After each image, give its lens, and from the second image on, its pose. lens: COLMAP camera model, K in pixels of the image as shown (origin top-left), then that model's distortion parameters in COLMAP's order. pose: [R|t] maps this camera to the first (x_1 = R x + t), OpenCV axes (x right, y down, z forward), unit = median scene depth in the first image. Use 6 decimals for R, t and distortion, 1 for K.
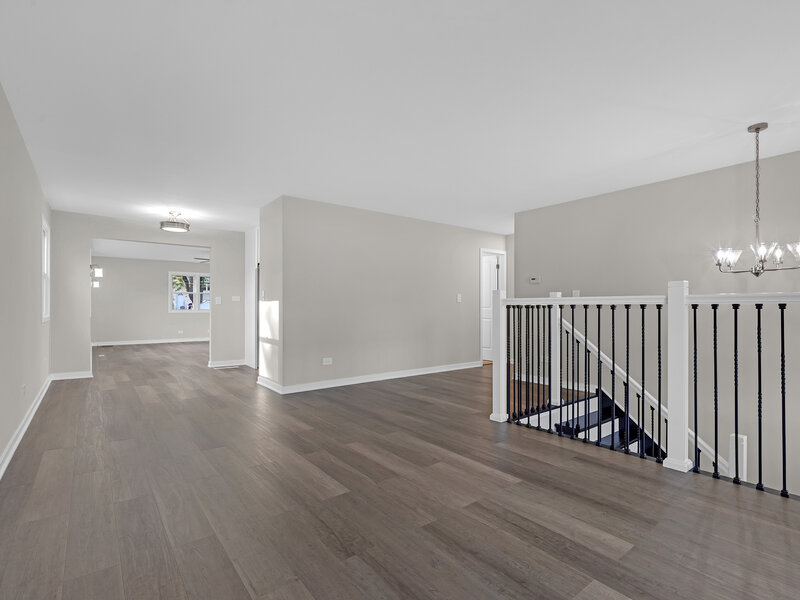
lens RADIAL K [[401.9, 0, 404.1], [0, 401.9, 300.9], [0, 0, 1]] dist [-0.004486, -0.000624]
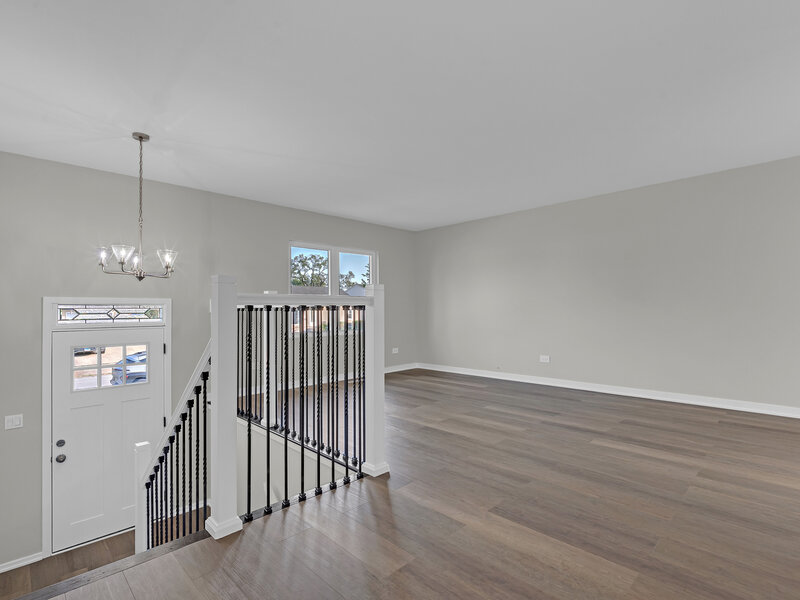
lens RADIAL K [[401.9, 0, 404.1], [0, 401.9, 300.9], [0, 0, 1]] dist [-0.004486, -0.000624]
pose [[-0.991683, 0.005938, -0.128564, 0.333257], [0.010113, 0.999442, -0.031846, 0.031477], [0.128304, -0.032881, -0.991190, 2.044035]]
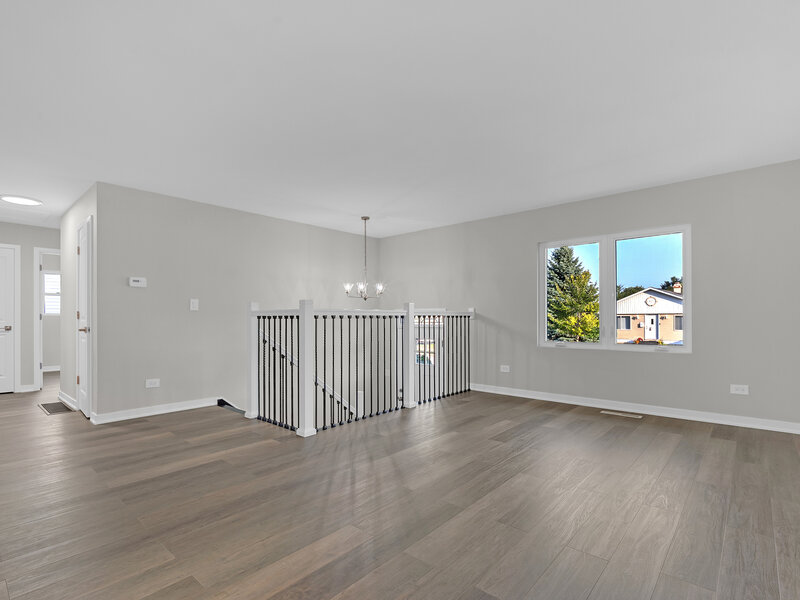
lens RADIAL K [[402.1, 0, 391.3], [0, 402.1, 317.4], [0, 0, 1]] dist [-0.000055, -0.000231]
pose [[-0.173153, -0.002458, 0.984892, -0.907330], [-0.011682, 0.999932, 0.000442, 0.014249], [-0.984826, -0.011429, -0.173169, 1.160510]]
